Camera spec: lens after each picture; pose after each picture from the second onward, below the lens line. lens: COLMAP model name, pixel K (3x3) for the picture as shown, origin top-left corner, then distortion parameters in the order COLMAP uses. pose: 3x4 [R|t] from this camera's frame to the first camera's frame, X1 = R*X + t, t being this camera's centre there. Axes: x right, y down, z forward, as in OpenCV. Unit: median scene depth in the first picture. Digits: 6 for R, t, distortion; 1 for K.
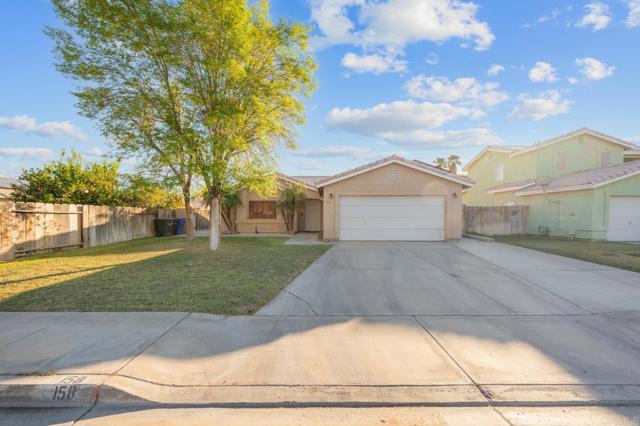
lens RADIAL K [[258.6, 0, 318.2], [0, 258.6, 216.8], [0, 0, 1]] dist [0.000026, -0.000047]
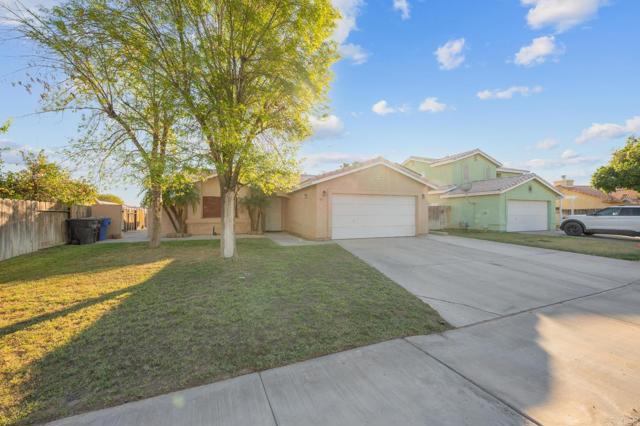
lens RADIAL K [[253.2, 0, 319.8], [0, 253.2, 212.8], [0, 0, 1]] dist [-0.000877, 0.000101]
pose [[0.922303, 0.001449, 0.386464, -0.342143], [0.003168, 0.999931, -0.011308, 0.002497], [-0.386454, 0.011654, 0.922235, 0.136036]]
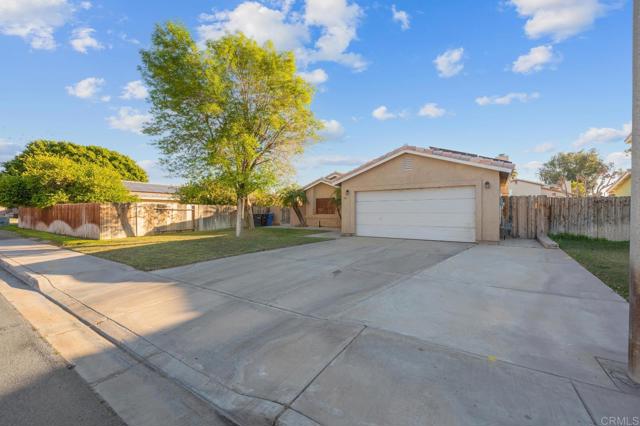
lens RADIAL K [[253.2, 0, 319.8], [0, 253.2, 212.8], [0, 0, 1]] dist [-0.000877, 0.000101]
pose [[0.839876, 0.001544, -0.542777, 0.524822], [-0.001562, 0.999999, 0.000427, 0.001683], [0.542777, 0.000489, 0.839877, 0.085032]]
